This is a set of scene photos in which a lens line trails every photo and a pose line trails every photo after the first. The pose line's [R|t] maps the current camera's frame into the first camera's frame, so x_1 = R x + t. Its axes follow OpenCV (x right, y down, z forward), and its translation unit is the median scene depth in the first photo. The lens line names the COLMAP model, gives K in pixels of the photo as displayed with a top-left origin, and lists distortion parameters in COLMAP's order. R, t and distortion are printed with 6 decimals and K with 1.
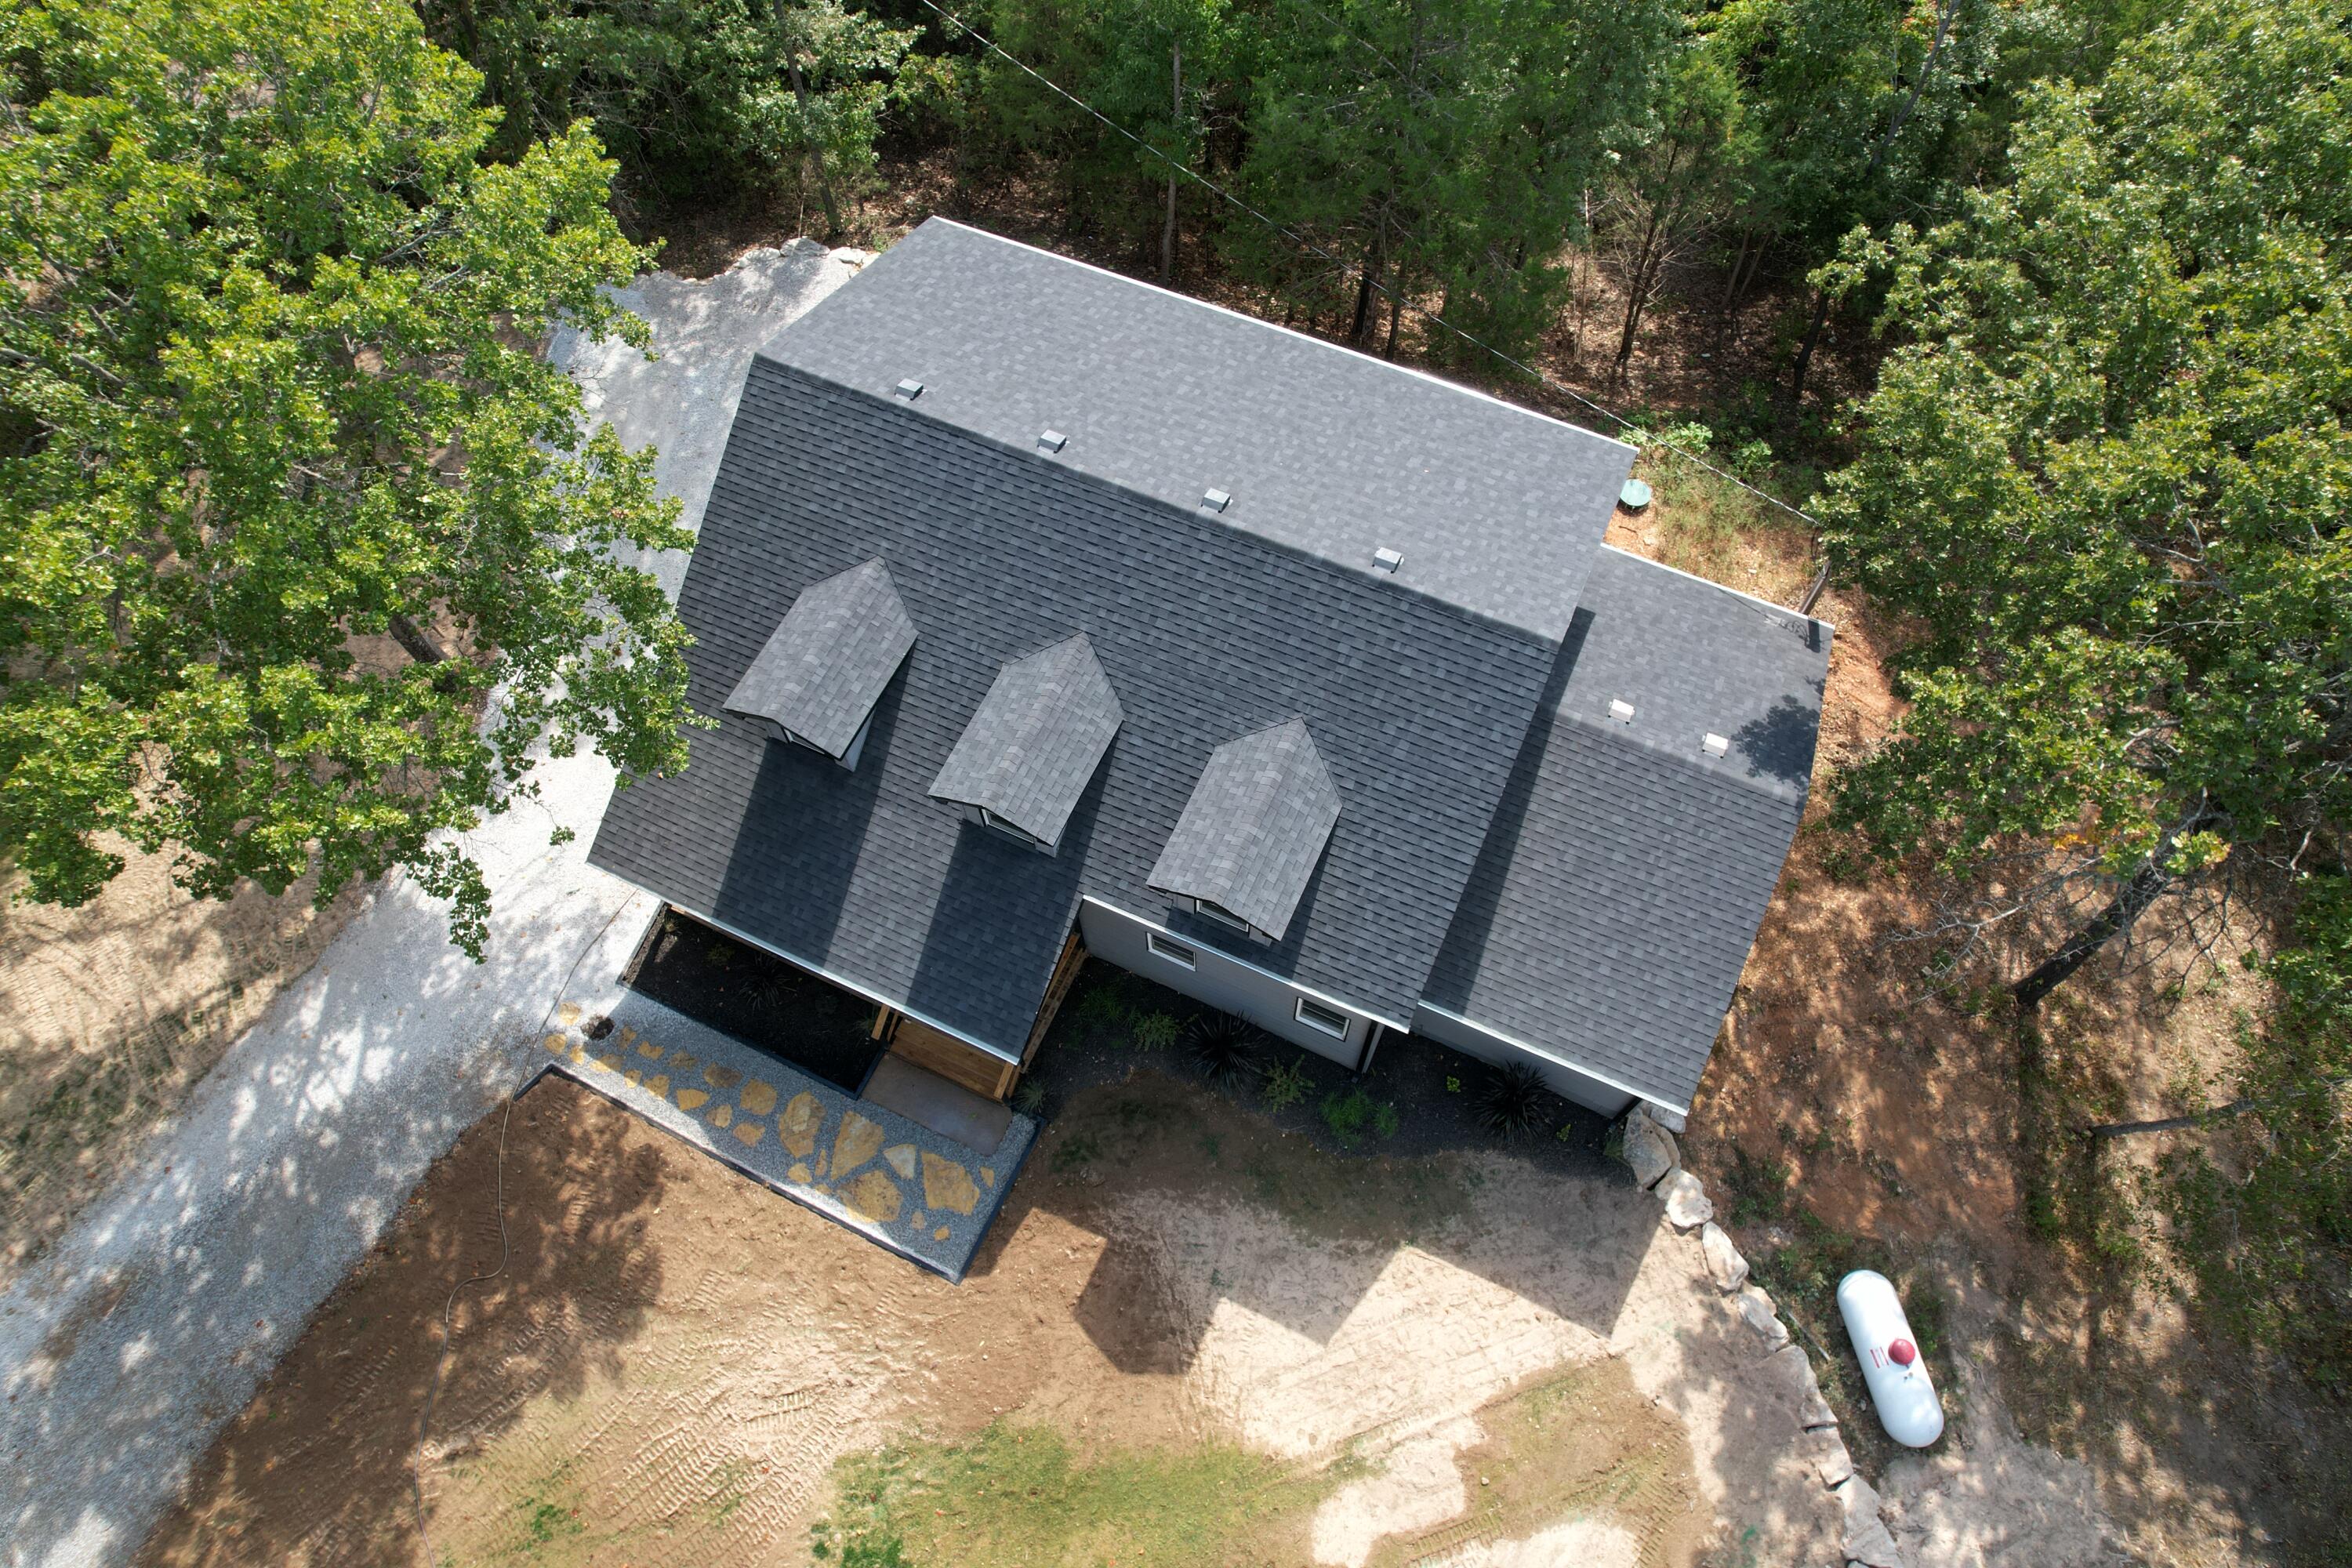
lens RADIAL K [[1516.5, 0, 1176.0], [0, 1516.5, 784.0], [0, 0, 1]] dist [-0.080617, 0.070712]
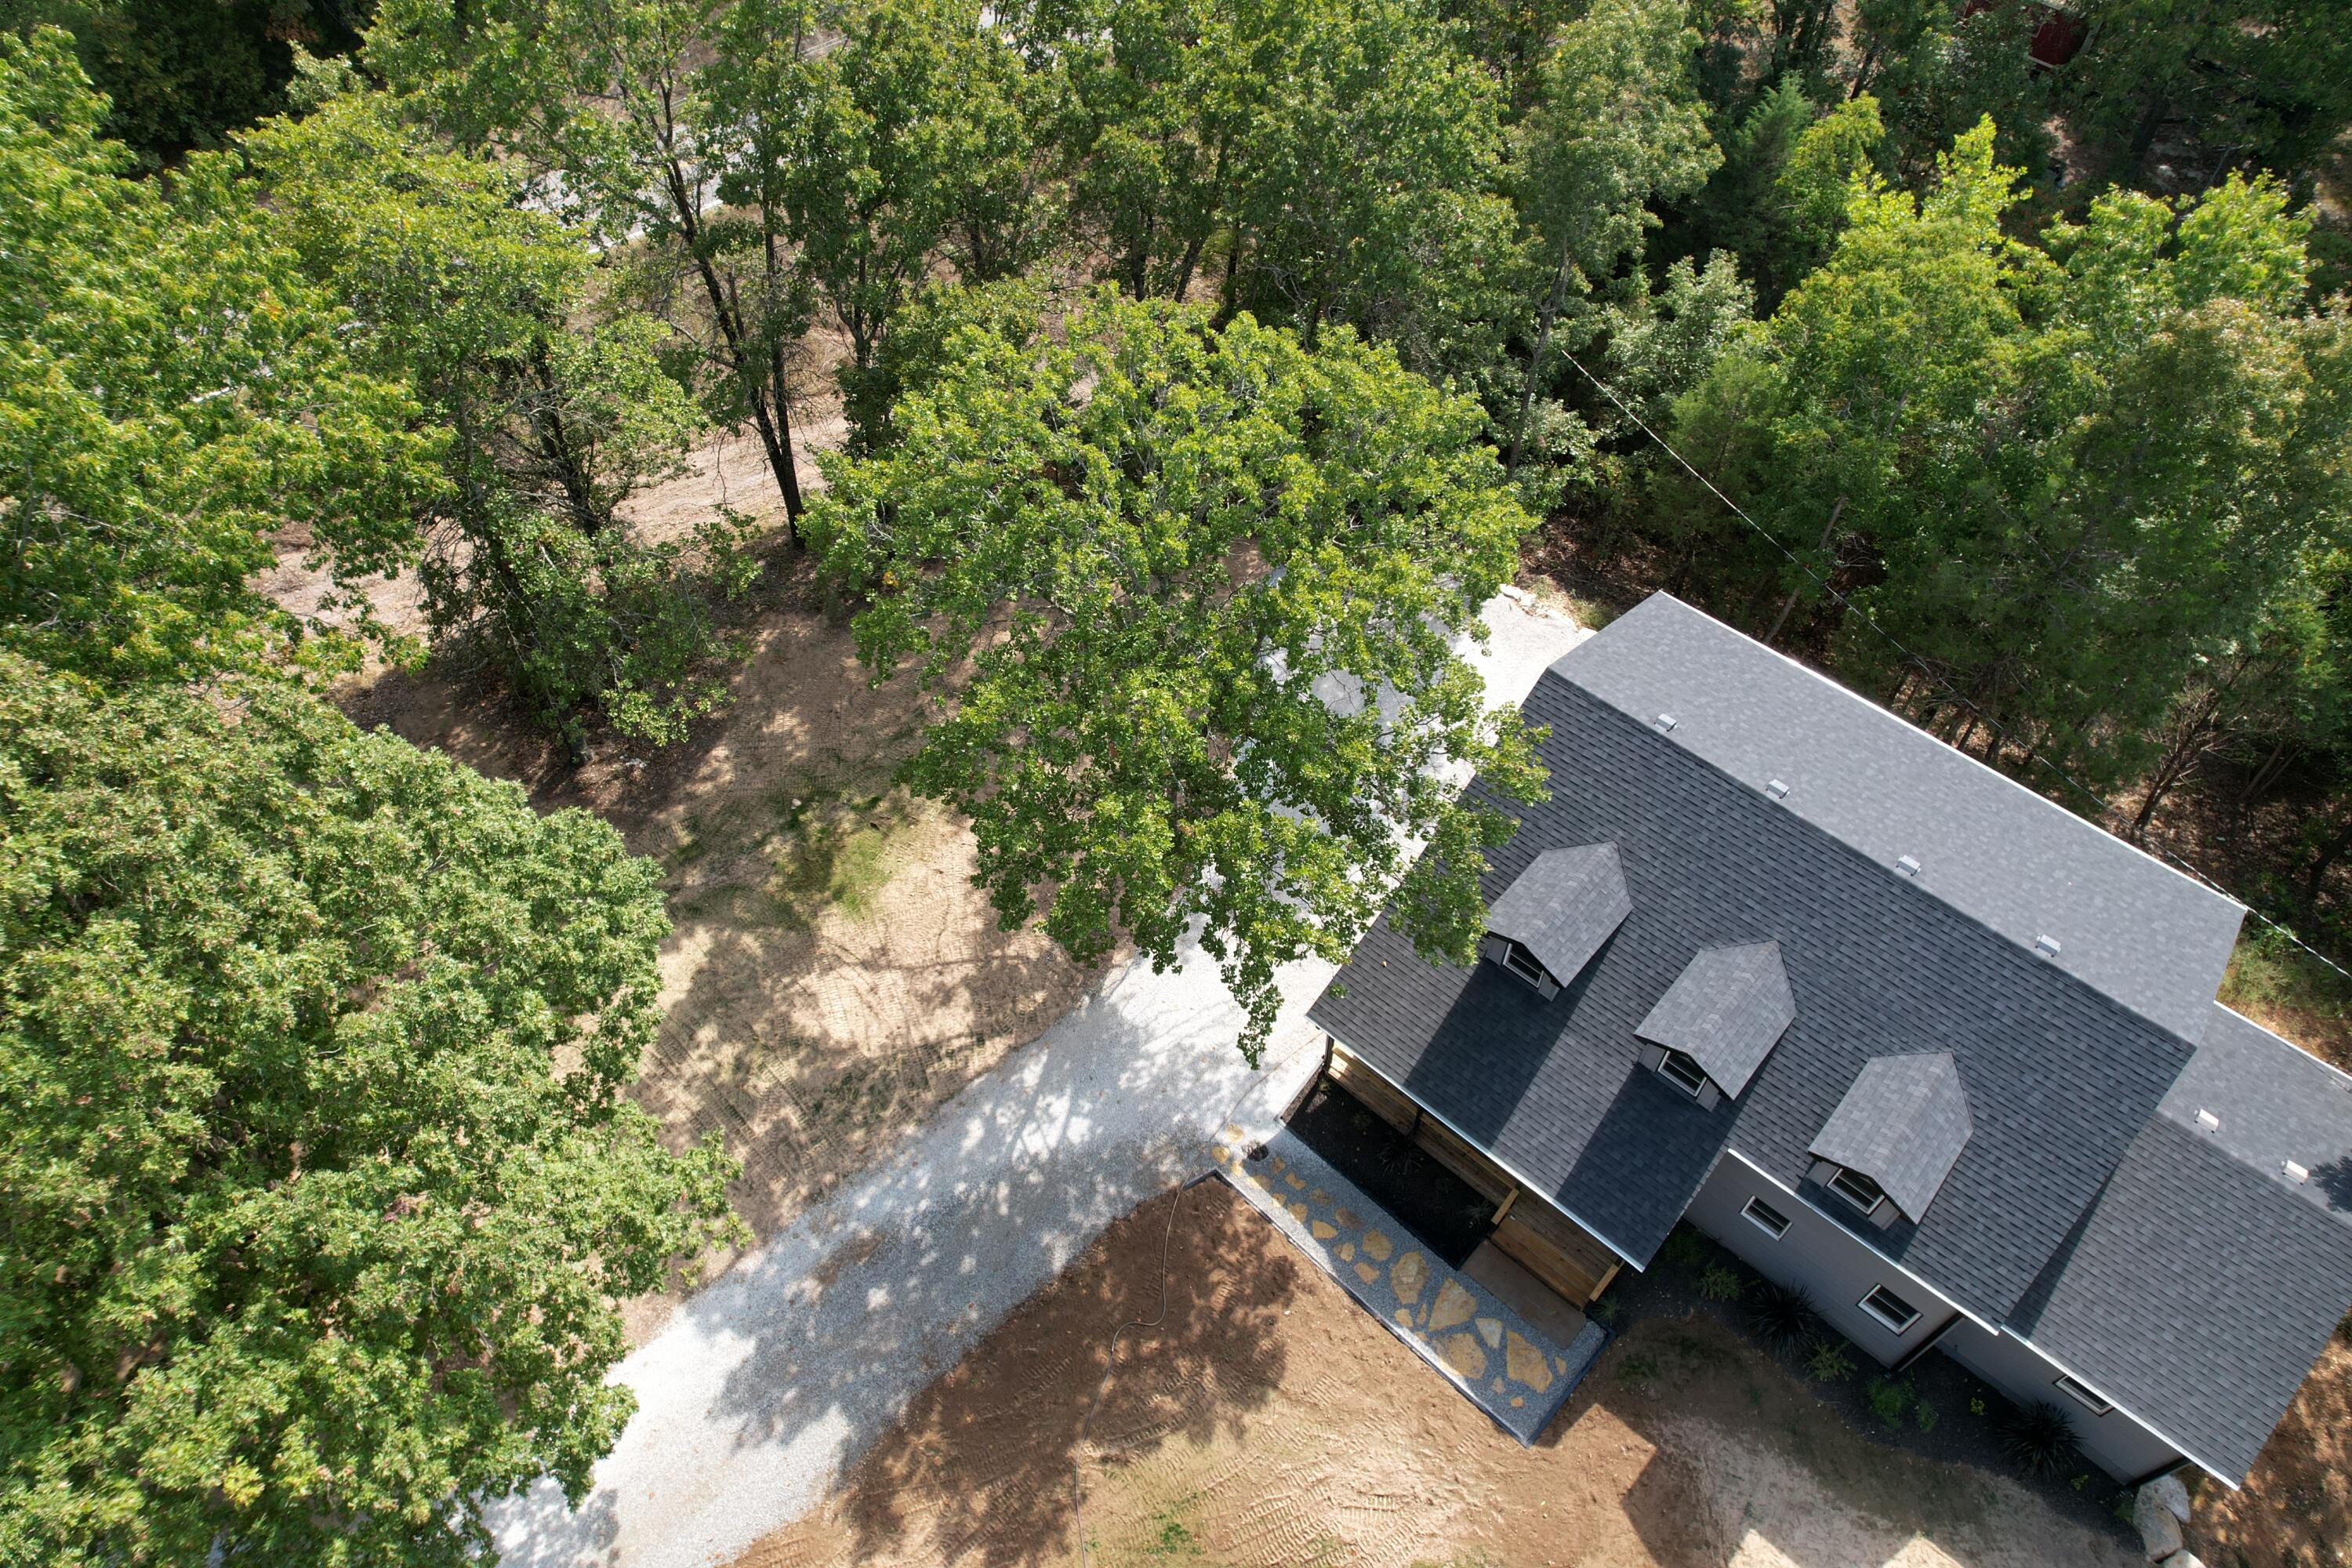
lens RADIAL K [[1516.5, 0, 1176.0], [0, 1516.5, 784.0], [0, 0, 1]] dist [-0.080617, 0.070712]
pose [[0.954315, 0.239006, -0.179331, -0.322916], [-0.269598, 0.947512, -0.171866, 0.116751], [0.128842, 0.212362, 0.968660, -0.274342]]
